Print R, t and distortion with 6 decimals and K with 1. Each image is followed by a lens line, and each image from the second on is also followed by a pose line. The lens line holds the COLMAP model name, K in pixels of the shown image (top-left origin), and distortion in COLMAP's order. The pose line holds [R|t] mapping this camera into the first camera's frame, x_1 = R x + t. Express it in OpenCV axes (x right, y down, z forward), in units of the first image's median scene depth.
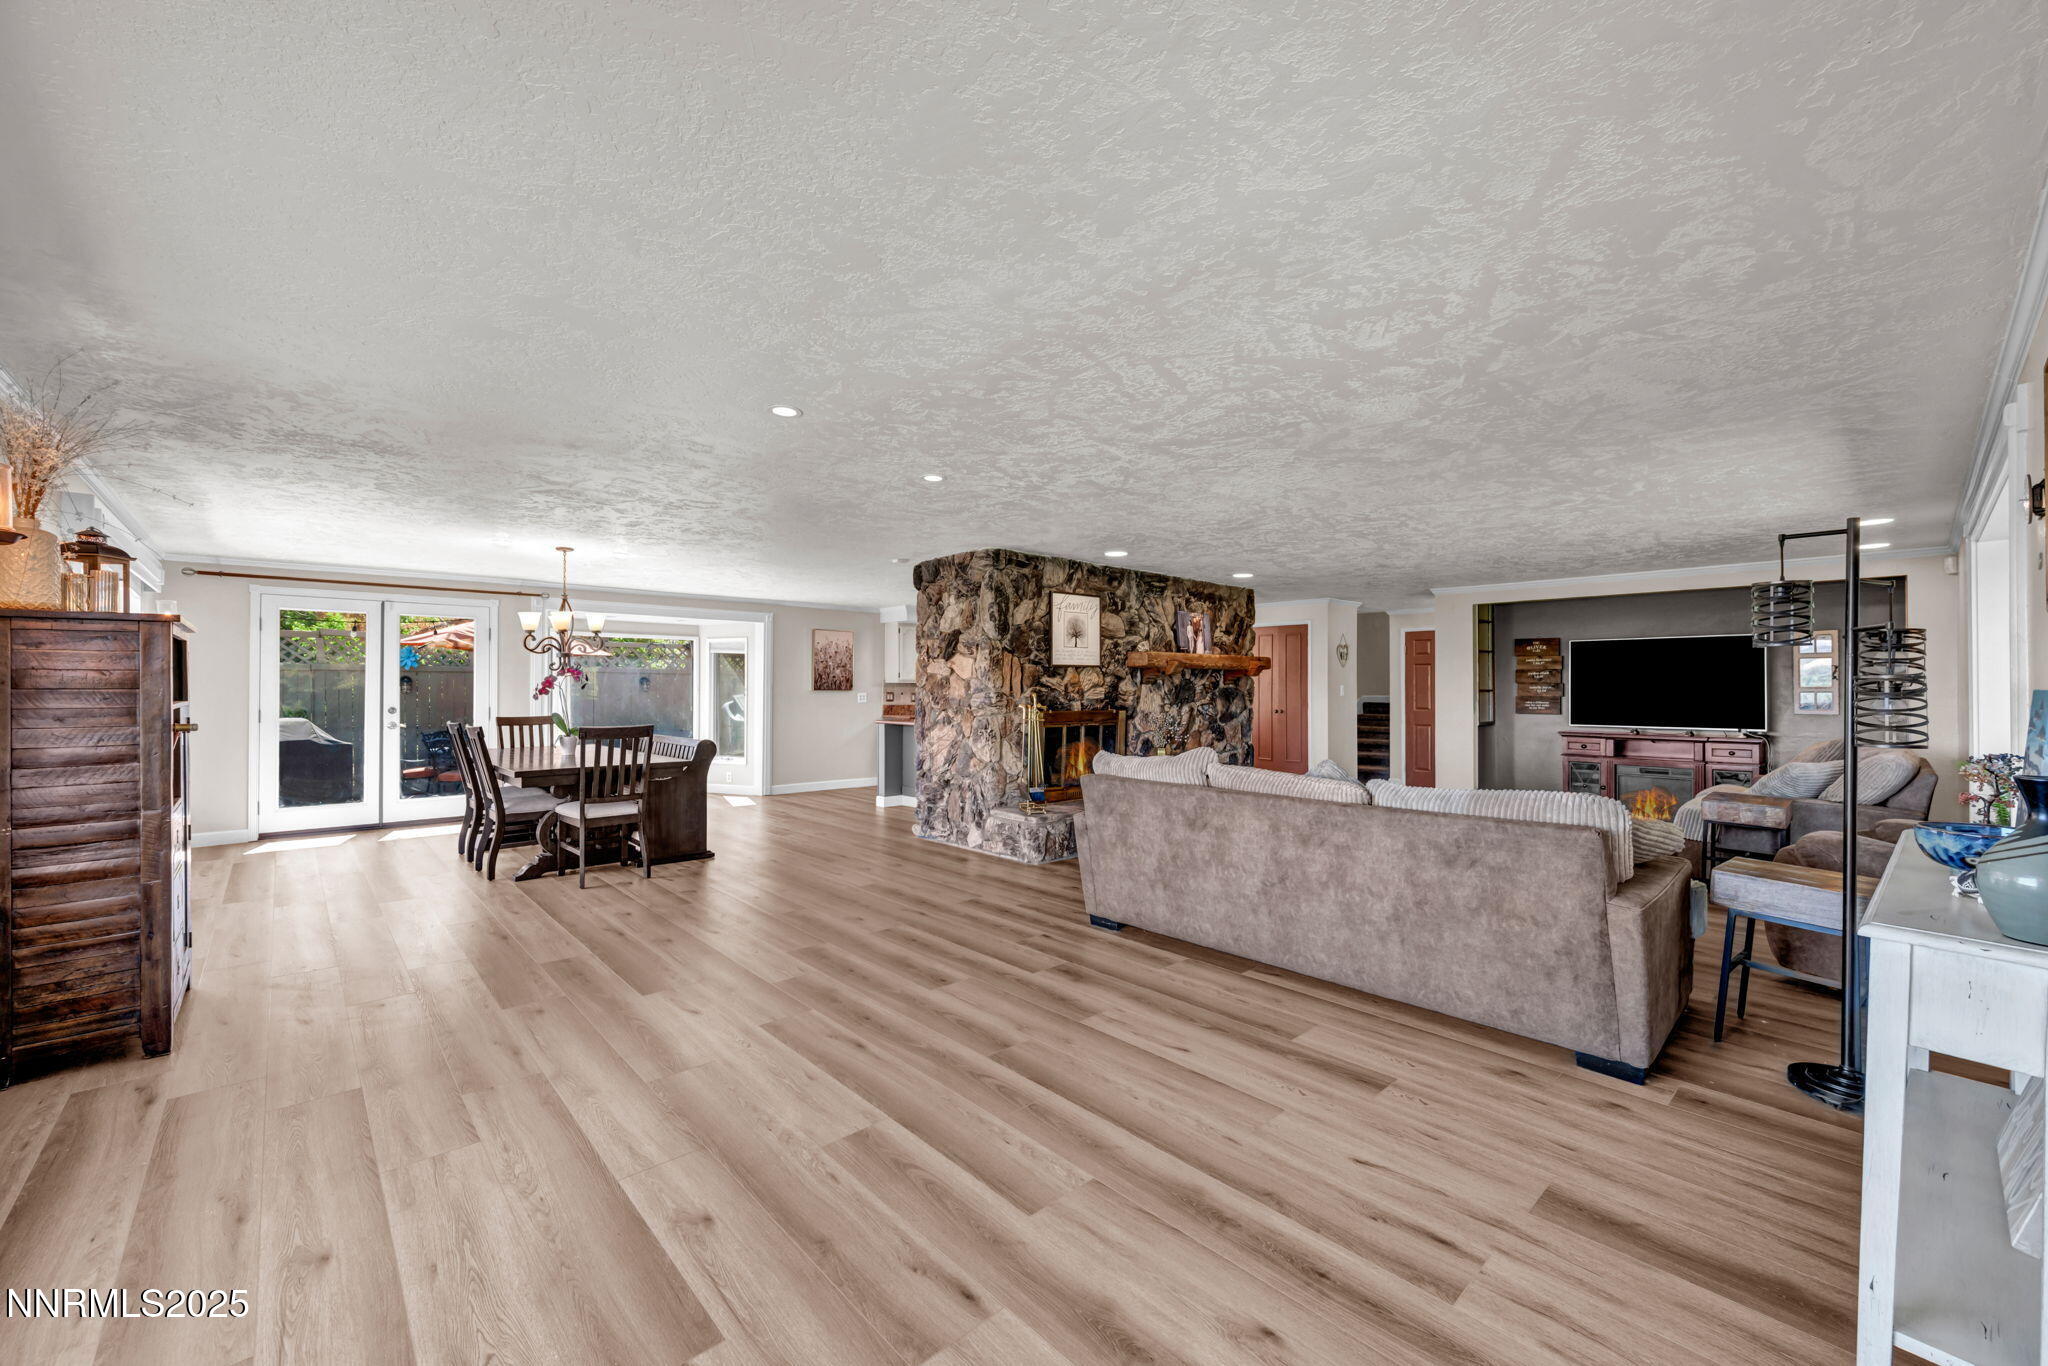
lens RADIAL K [[819.2, 0, 1032.3], [0, 819.2, 683.6], [0, 0, 1]] dist [-0.004094, 0.000038]
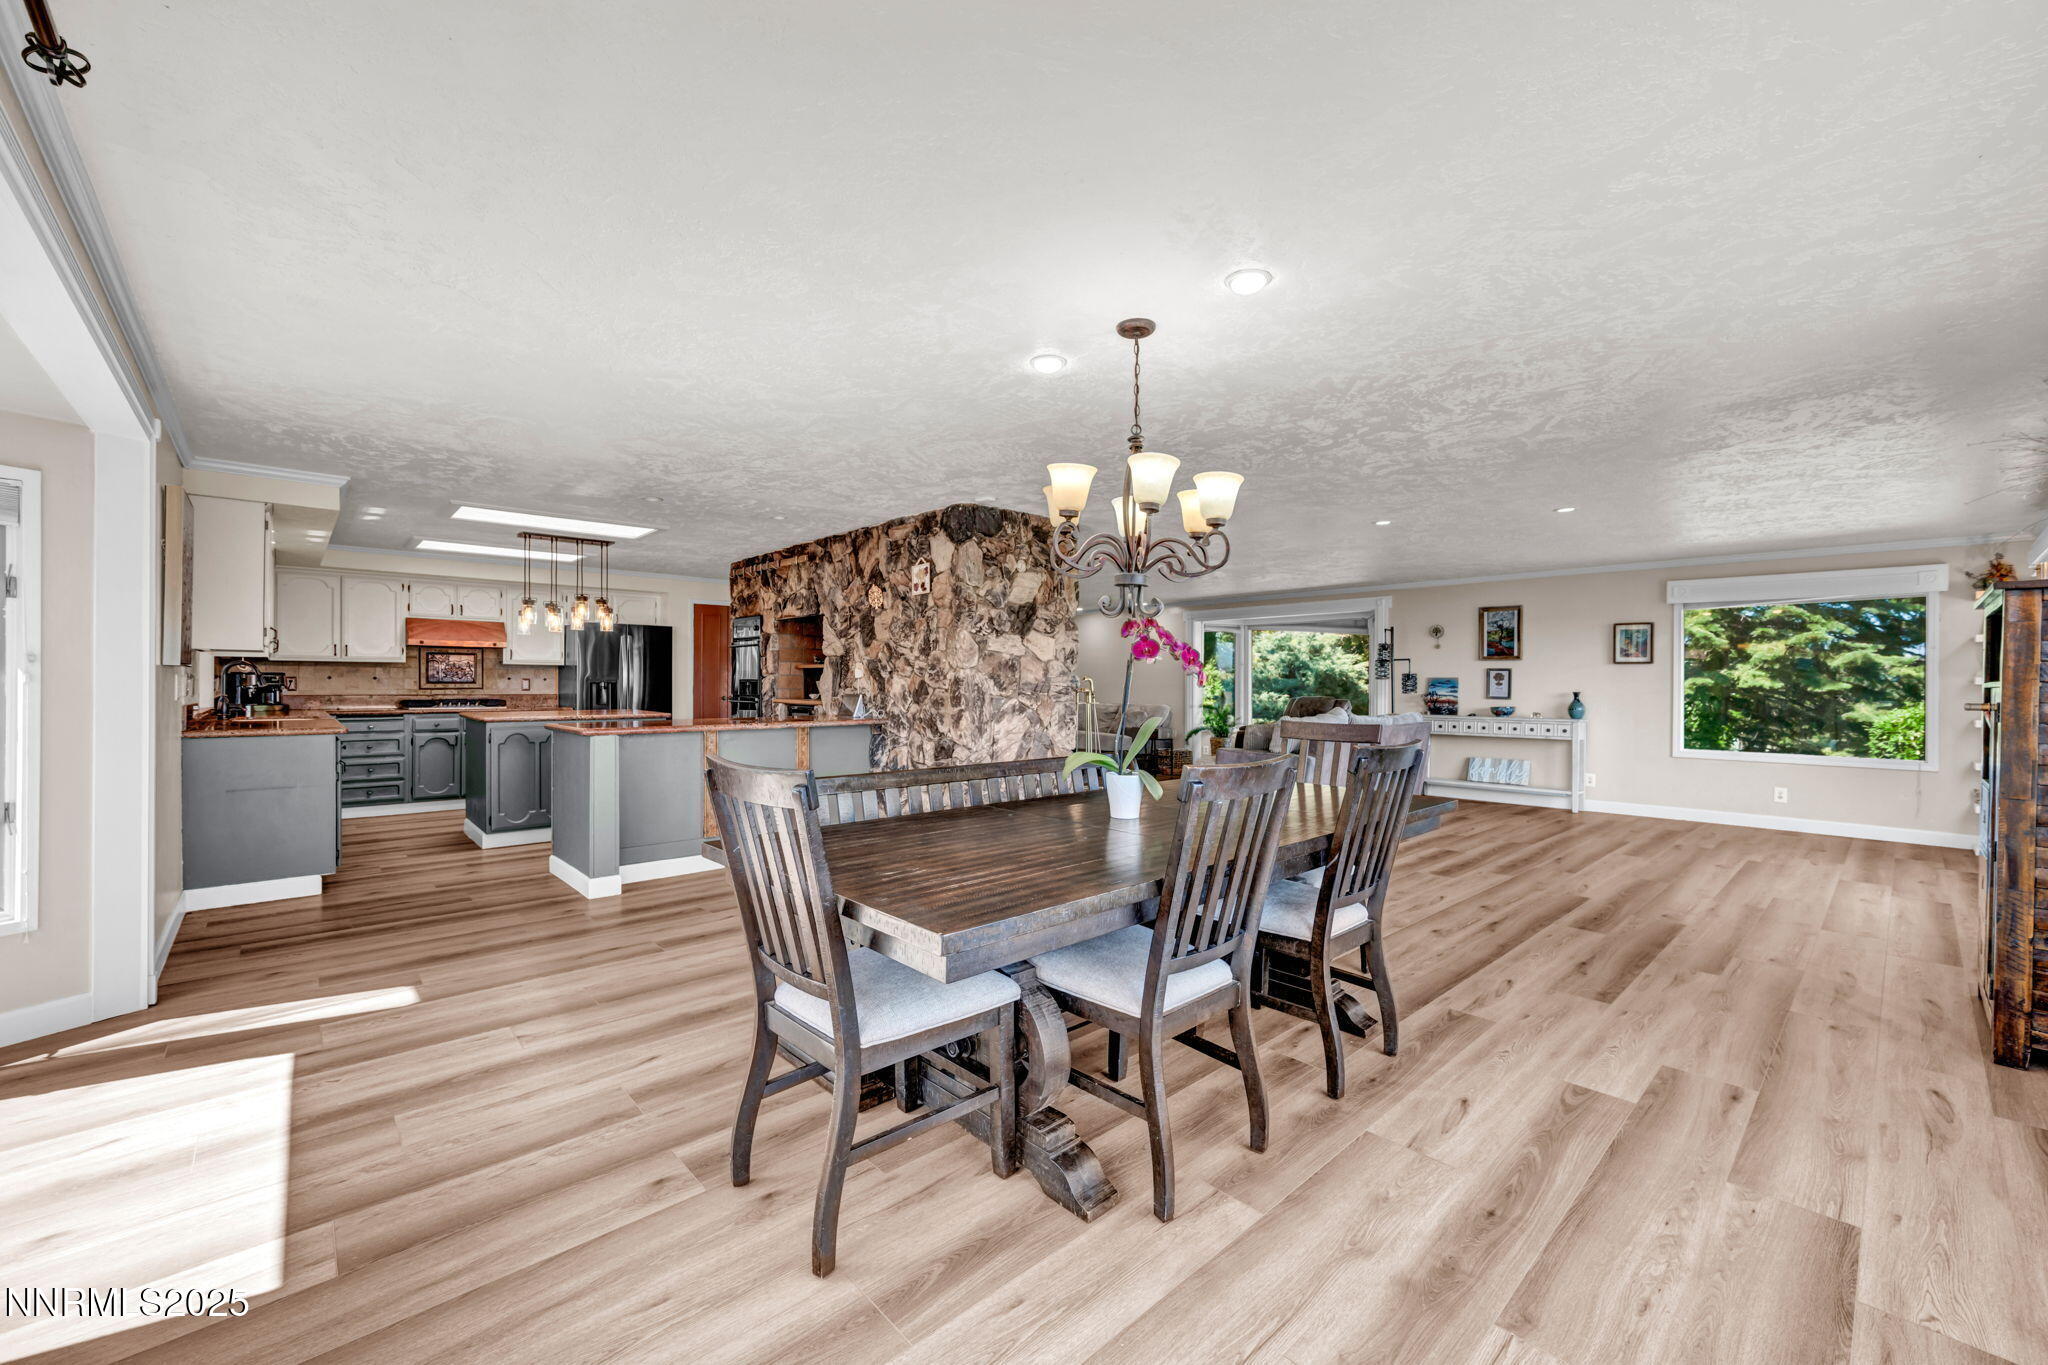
lens RADIAL K [[819.2, 0, 1016.1], [0, 819.2, 684.3], [0, 0, 1]] dist [-0.004094, 0.000038]
pose [[0.000545, -0.001297, 0.999999, -0.886653], [-0.011742, 0.999930, 0.001304, 0.017539], [-0.999931, -0.011742, 0.000530, 0.946833]]
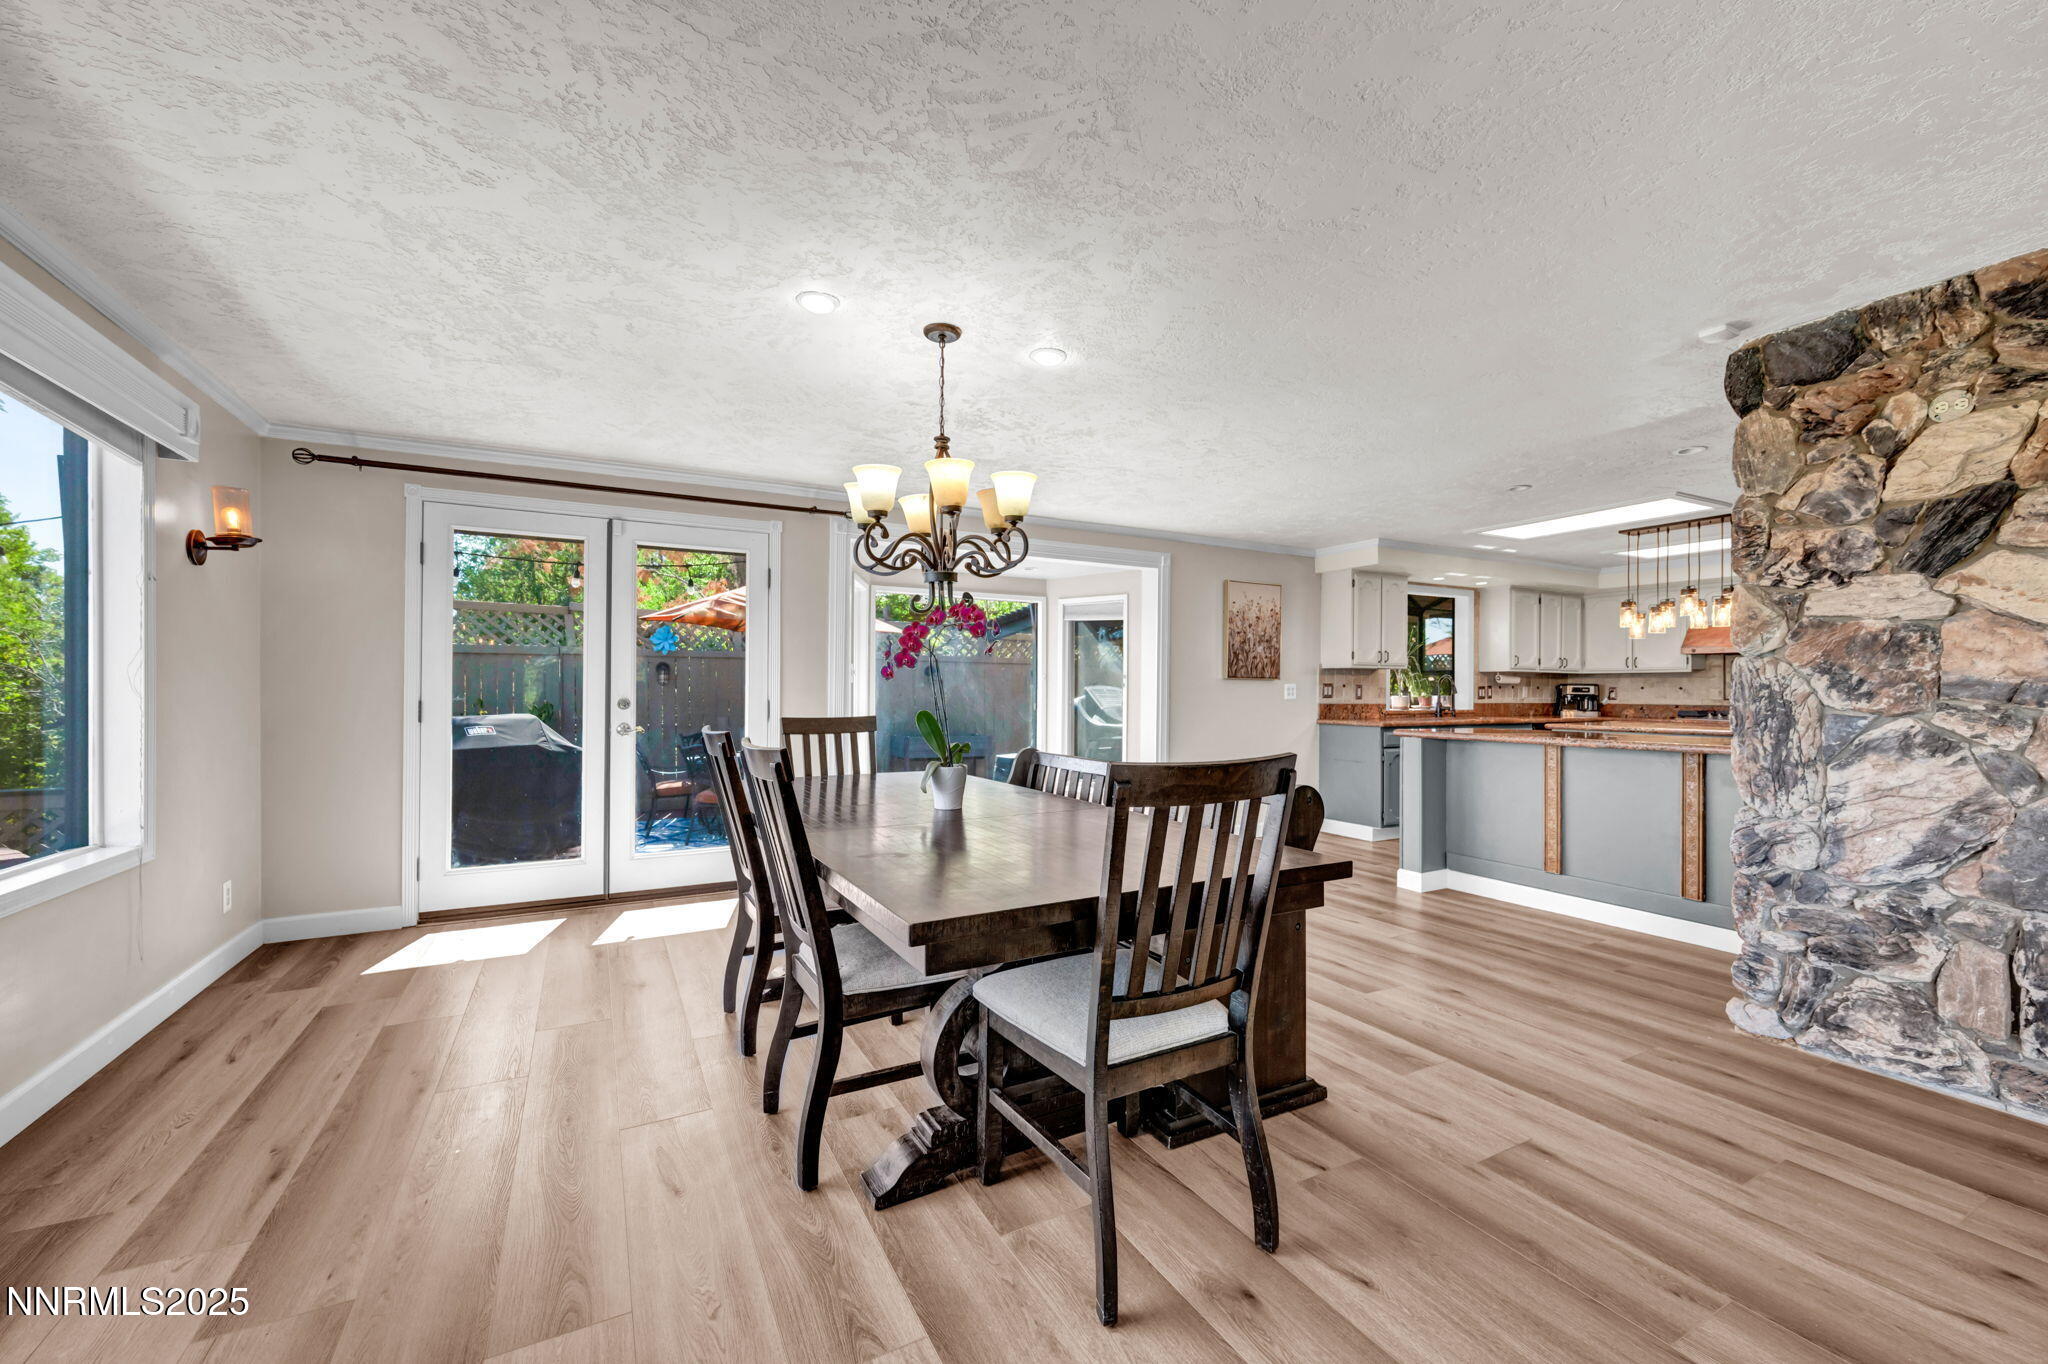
lens RADIAL K [[819.2, 0, 1043.4], [0, 819.2, 689.6], [0, 0, 1]] dist [-0.004094, 0.000038]
pose [[0.972790, 0.004042, -0.231655, -0.376371], [-0.002854, 0.999981, 0.005464, 0.019428], [0.231673, -0.004655, 0.972783, 0.531203]]
